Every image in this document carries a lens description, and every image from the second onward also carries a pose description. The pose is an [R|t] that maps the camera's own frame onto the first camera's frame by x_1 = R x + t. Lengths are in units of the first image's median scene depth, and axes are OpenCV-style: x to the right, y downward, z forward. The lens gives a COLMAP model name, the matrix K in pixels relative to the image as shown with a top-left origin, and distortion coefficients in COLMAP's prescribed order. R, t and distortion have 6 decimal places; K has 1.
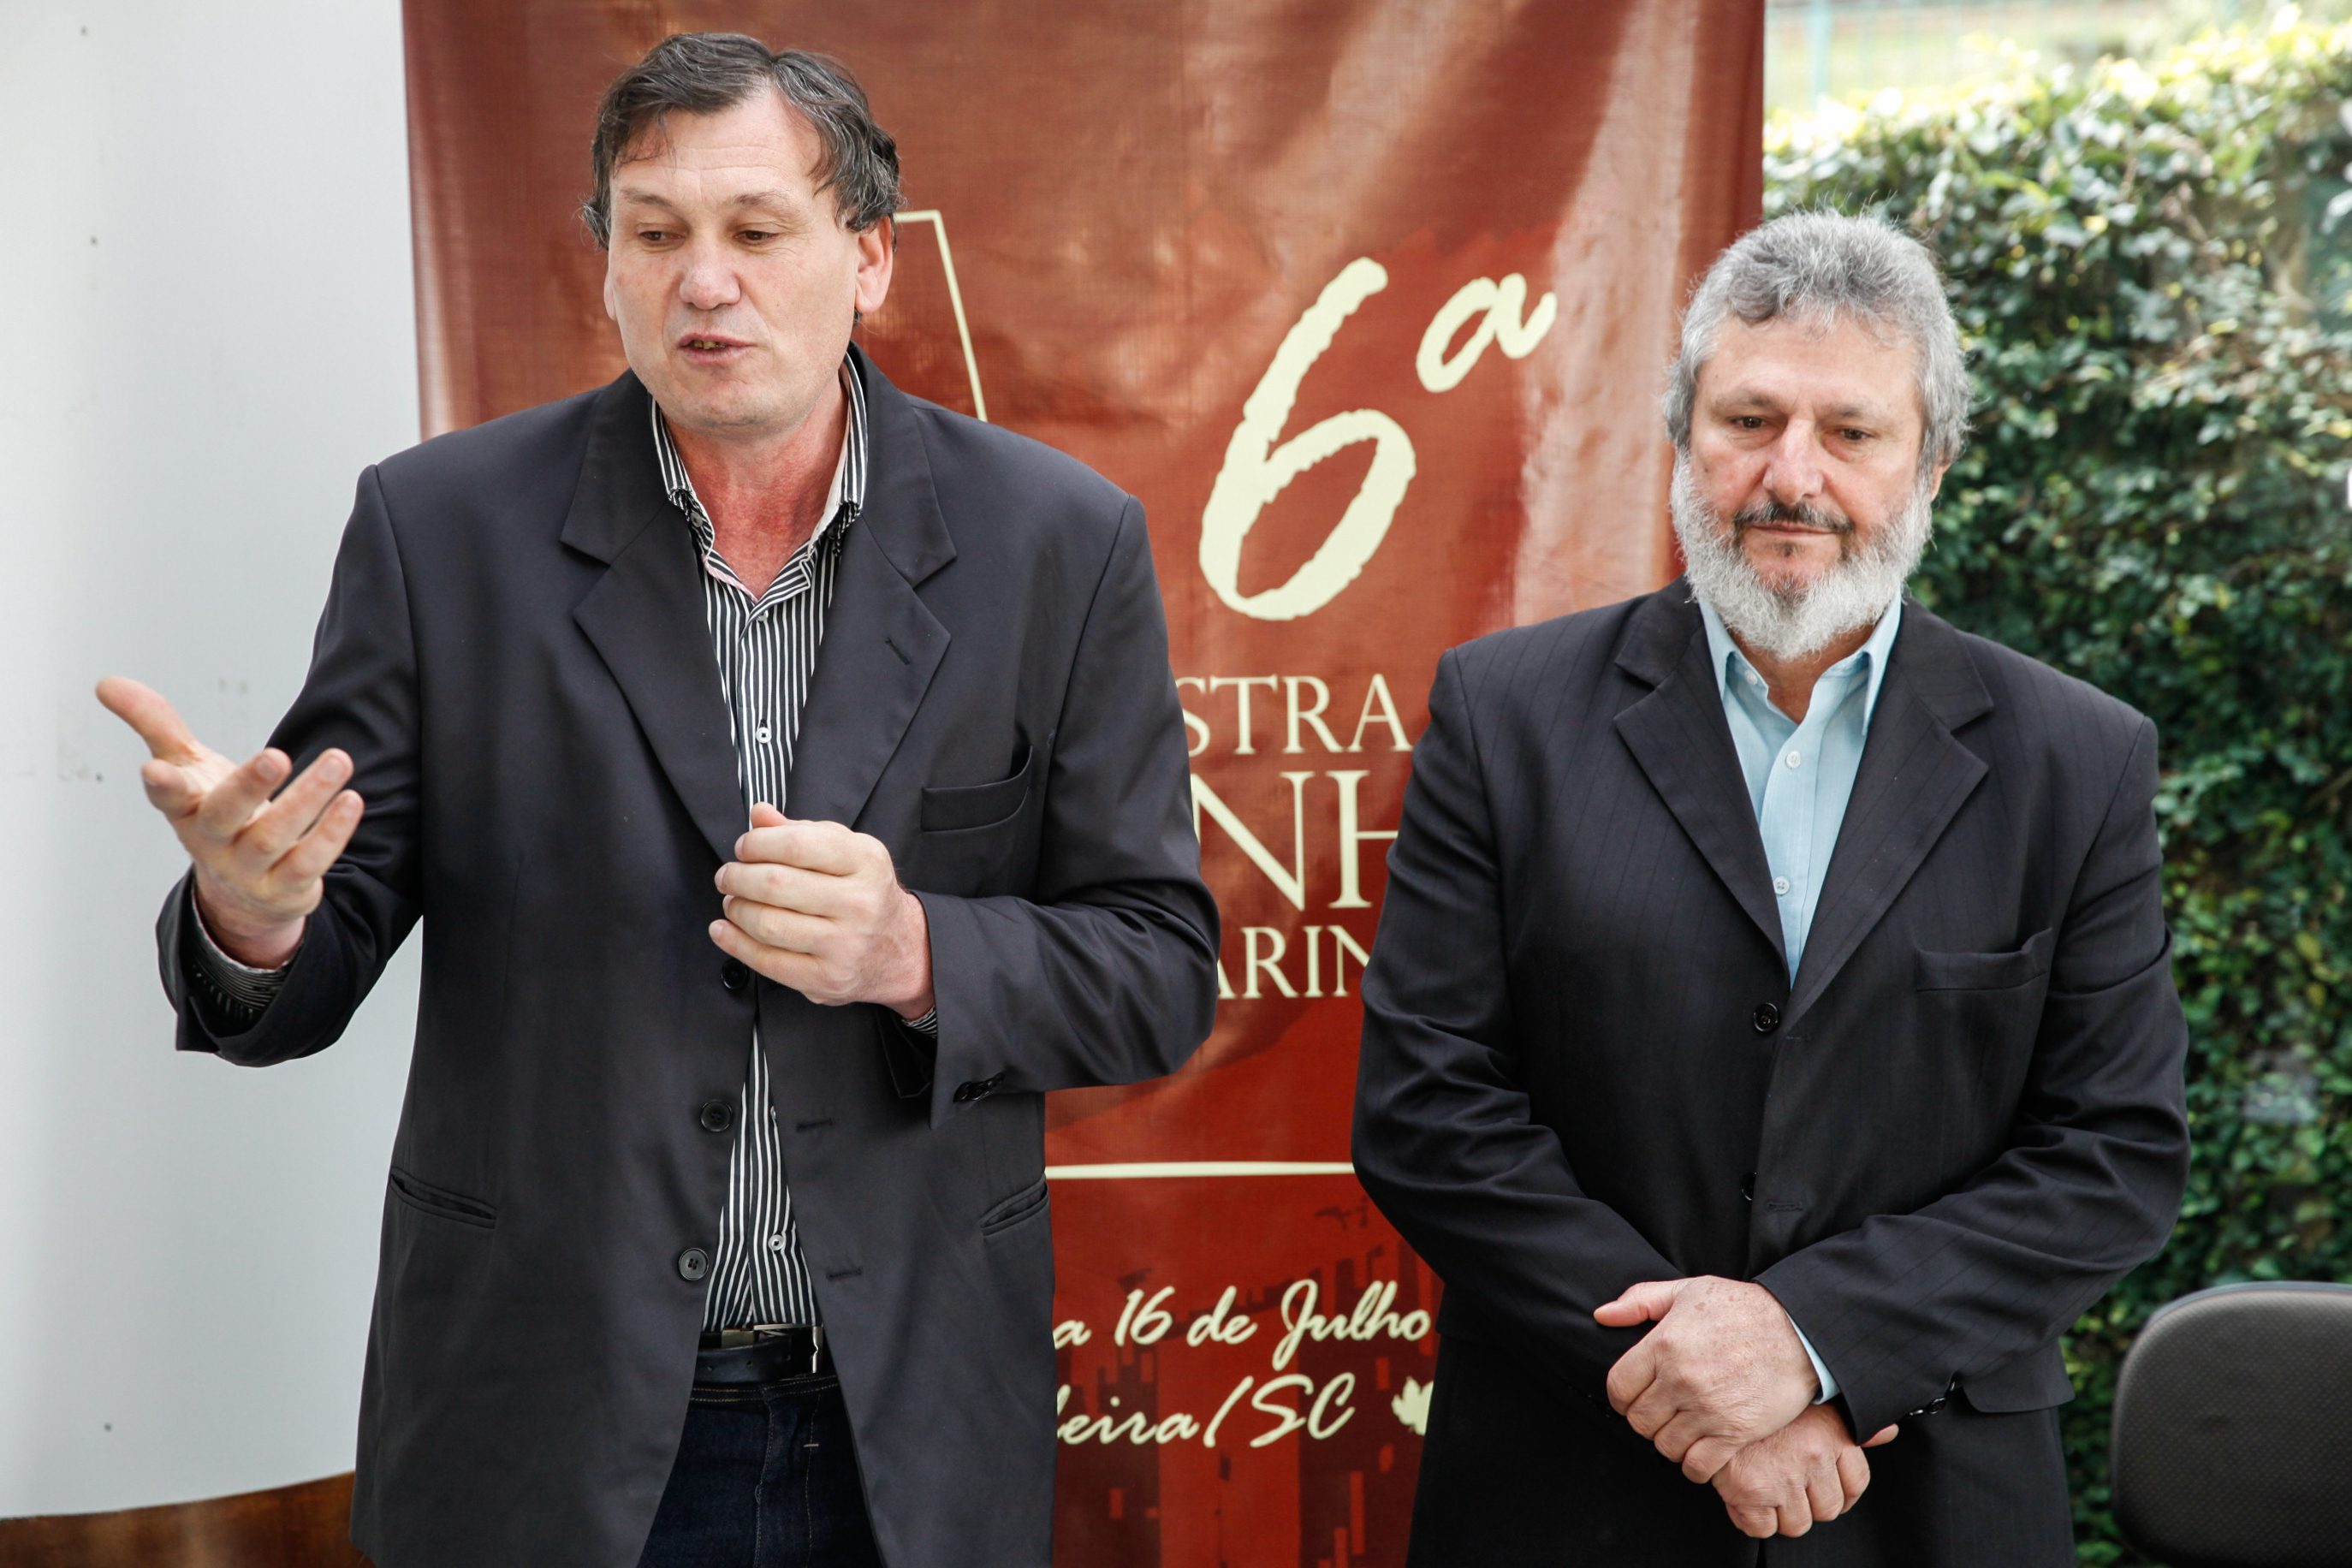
lens RADIAL K [[4512.1, 0, 1176.0], [0, 4512.1, 784.0], [0, 0, 1]] dist [0.137819, -0.102104]
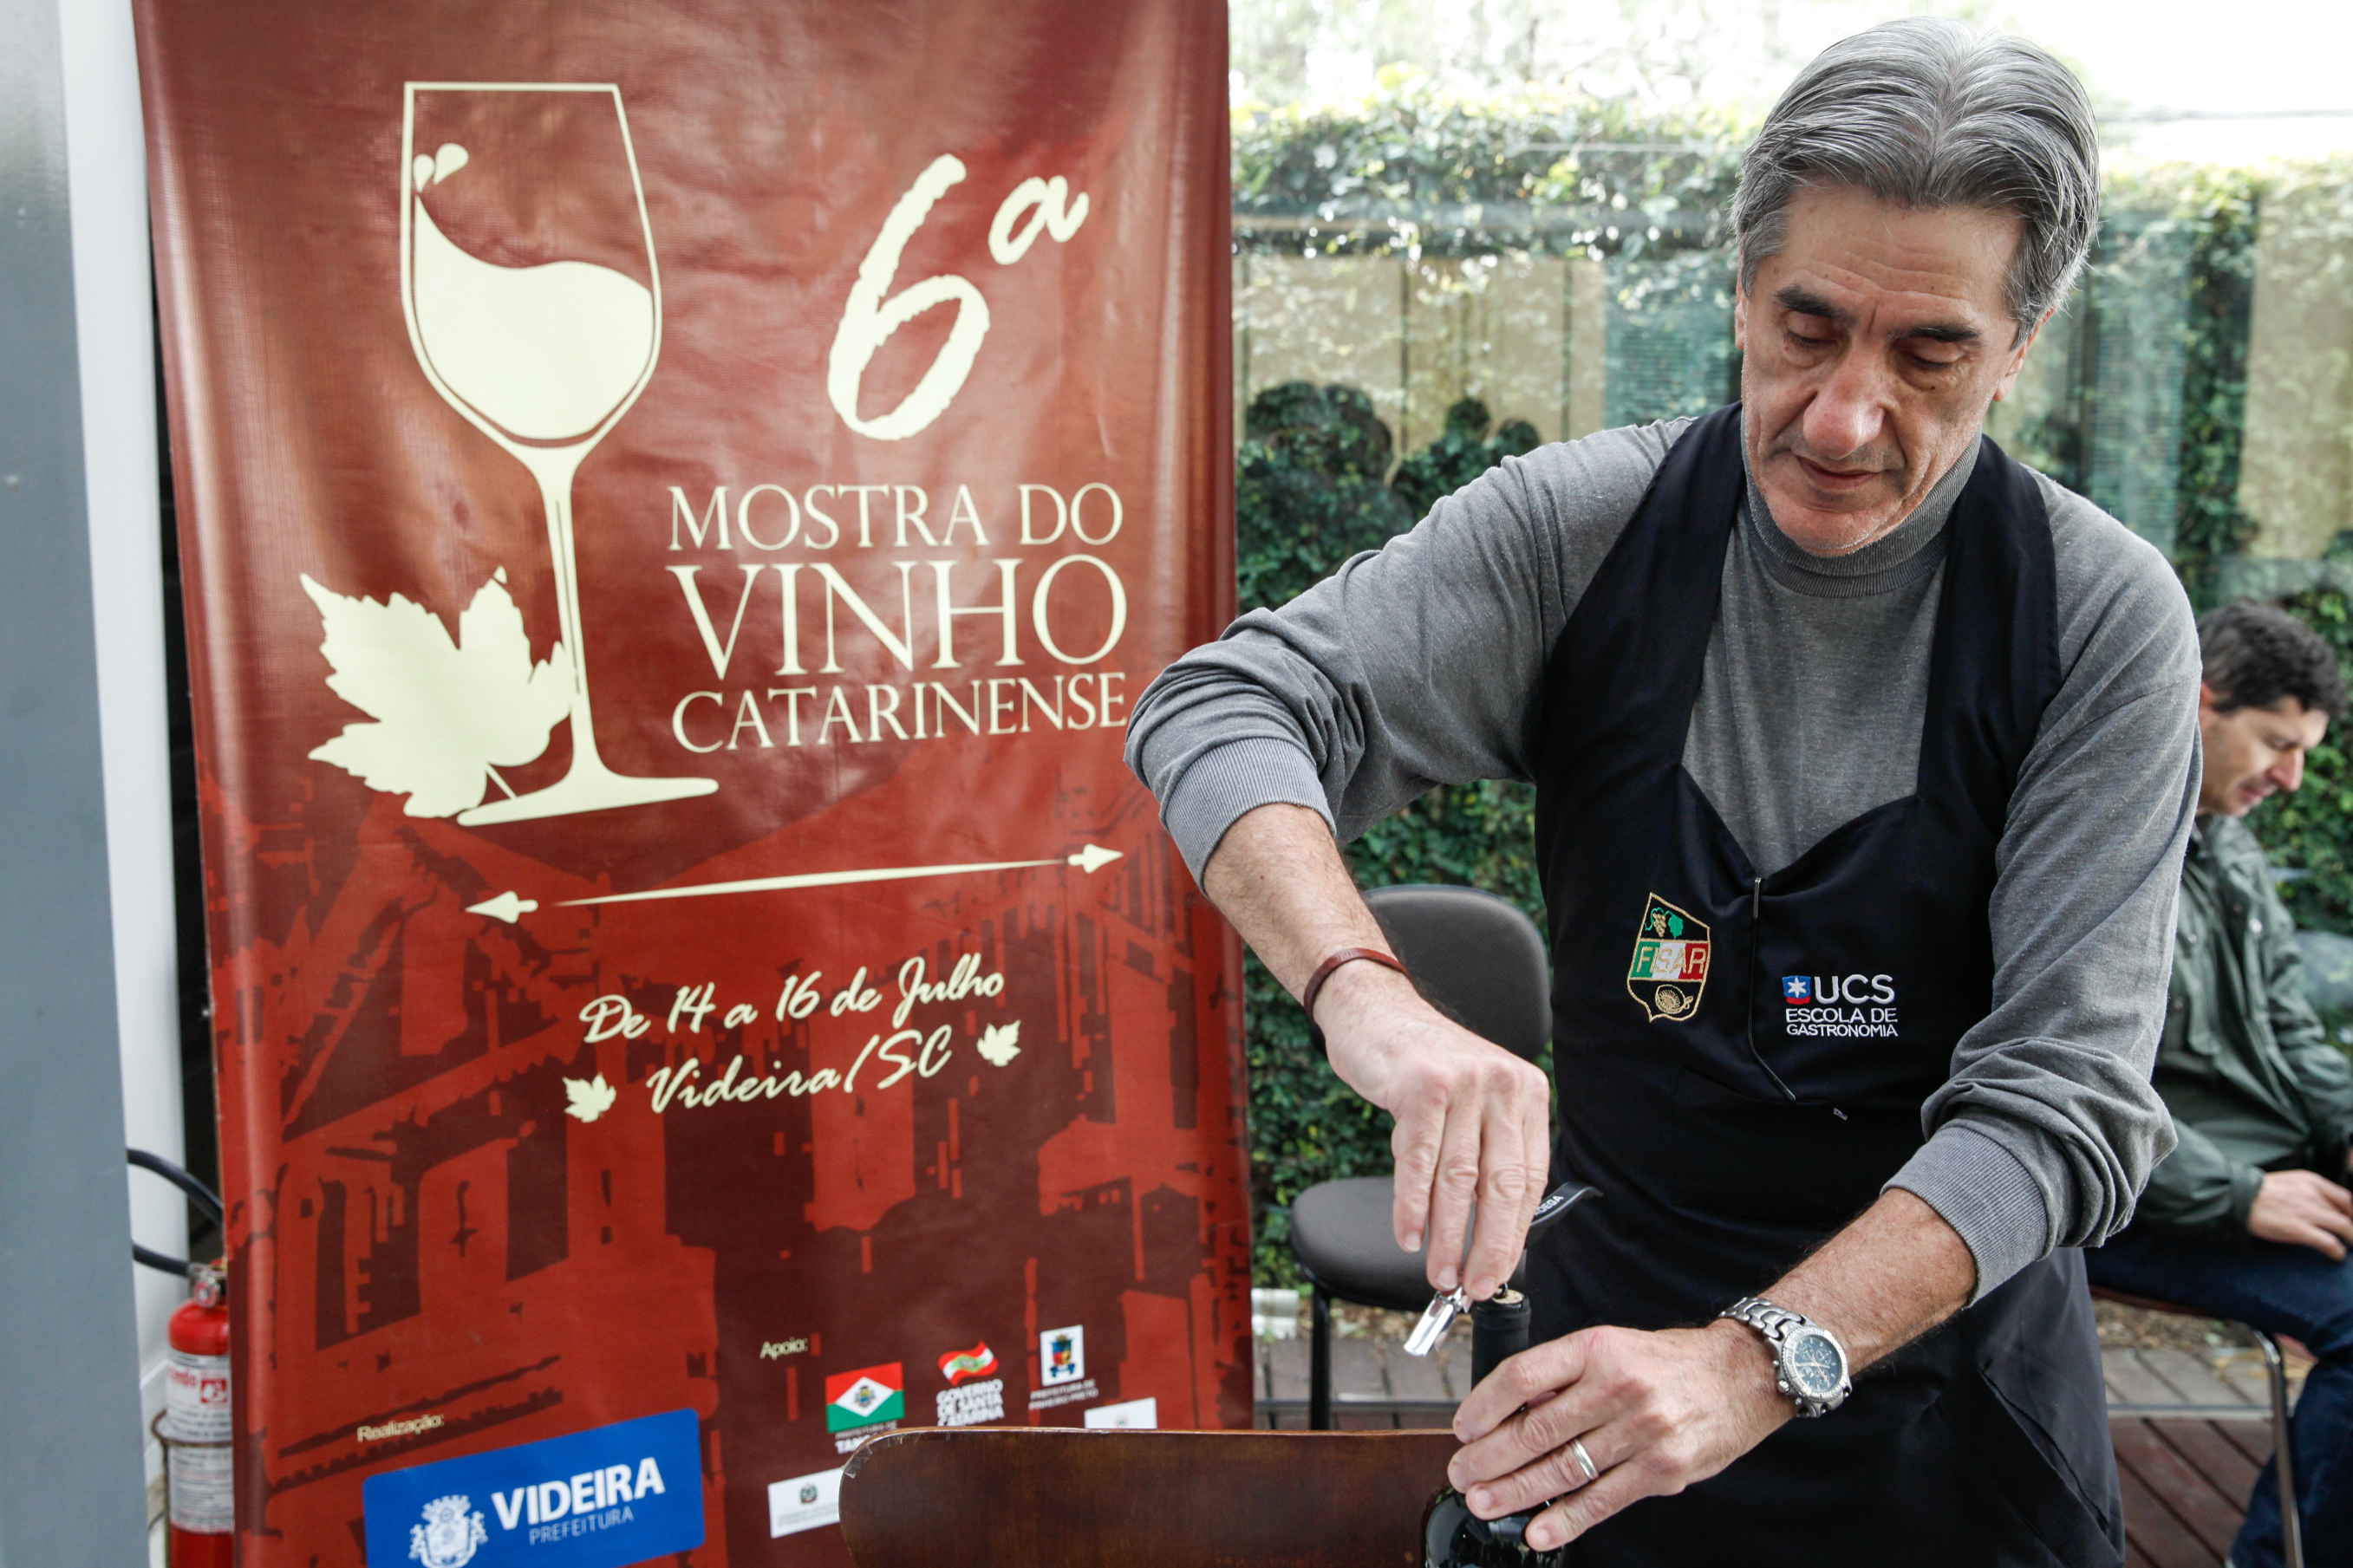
lens RADIAL K [[2198.7, 0, 1138.0], [0, 2198.7, 766.9], [0, 0, 1]] dist [-0.057077, 0.136936]
pose [[0.903509, -0.039412, 0.426754, -0.178818], [0.003061, 0.996331, 0.085533, 0.002268], [-0.428559, -0.075974, 0.900314, 0.412843]]
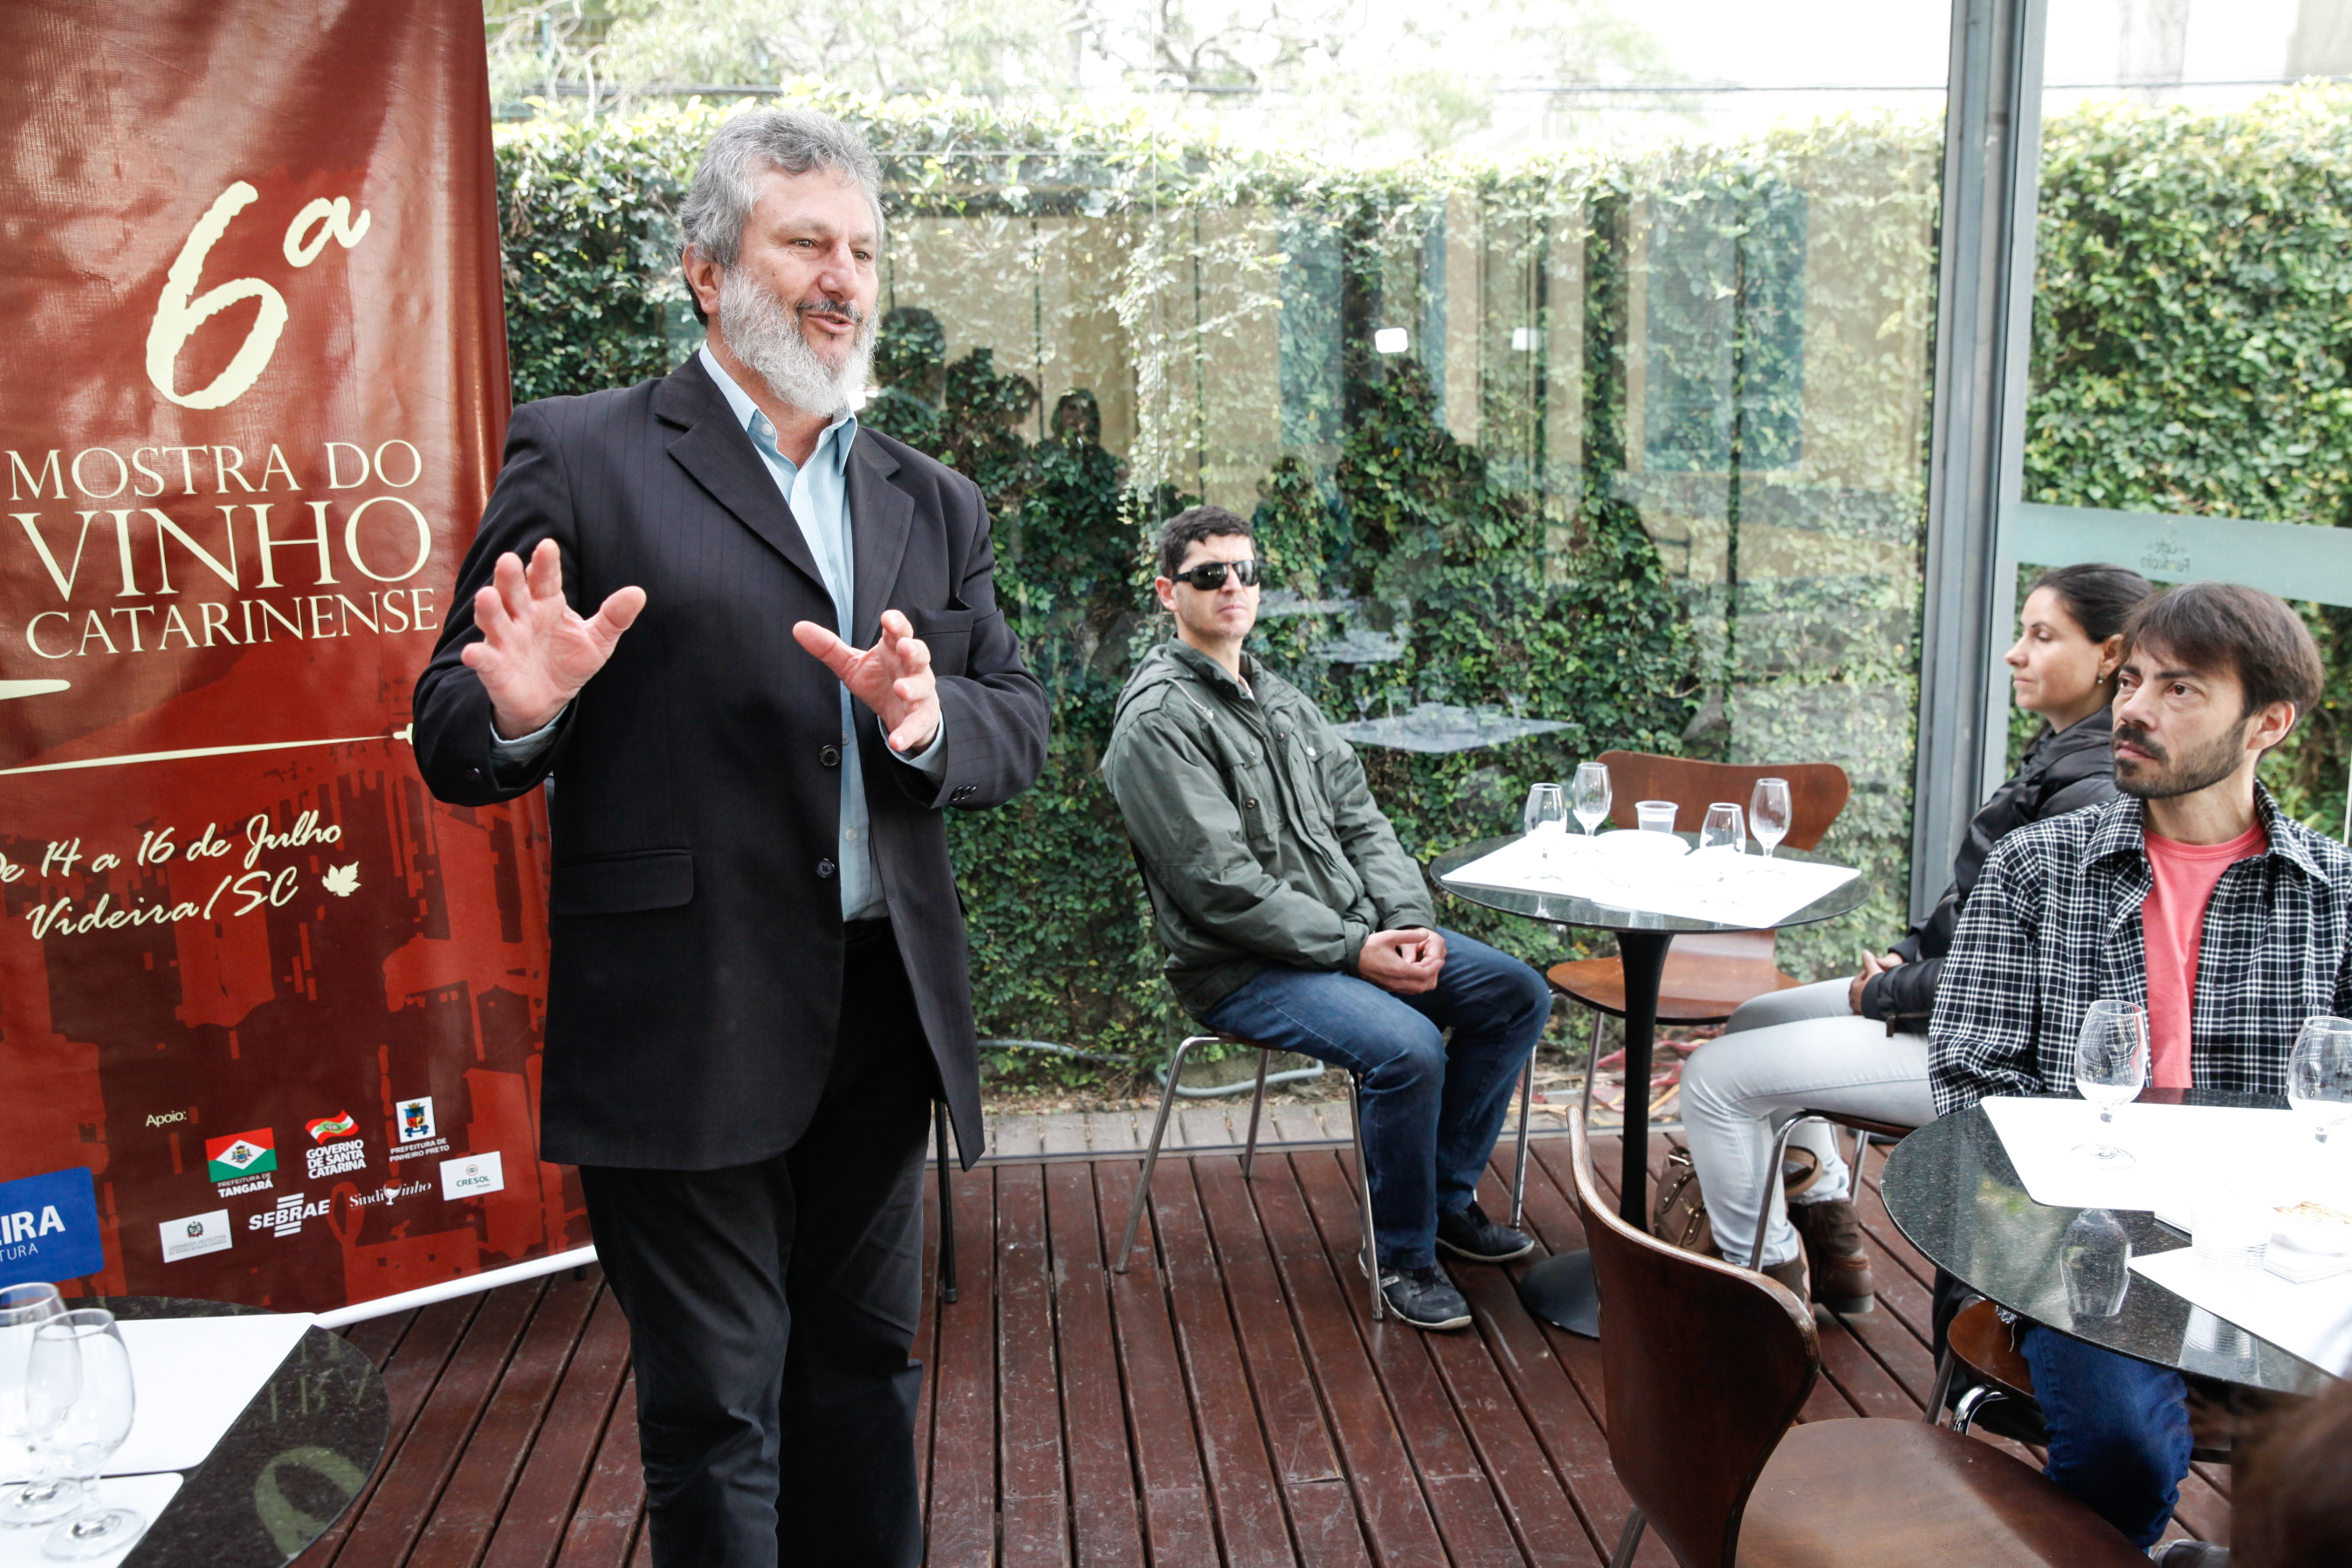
lens RADIAL K [[2032.4, 0, 1184.2], [0, 2032.4, 806.7], [0, 0, 1]] dist [-0.071665, 0.107249]
pose [[0.853391, -0.098588, 0.511864, -0.059530], [0.024597, 0.988474, 0.149377, 0.004999], [-0.520691, -0.114887, 0.845980, 0.198613]]
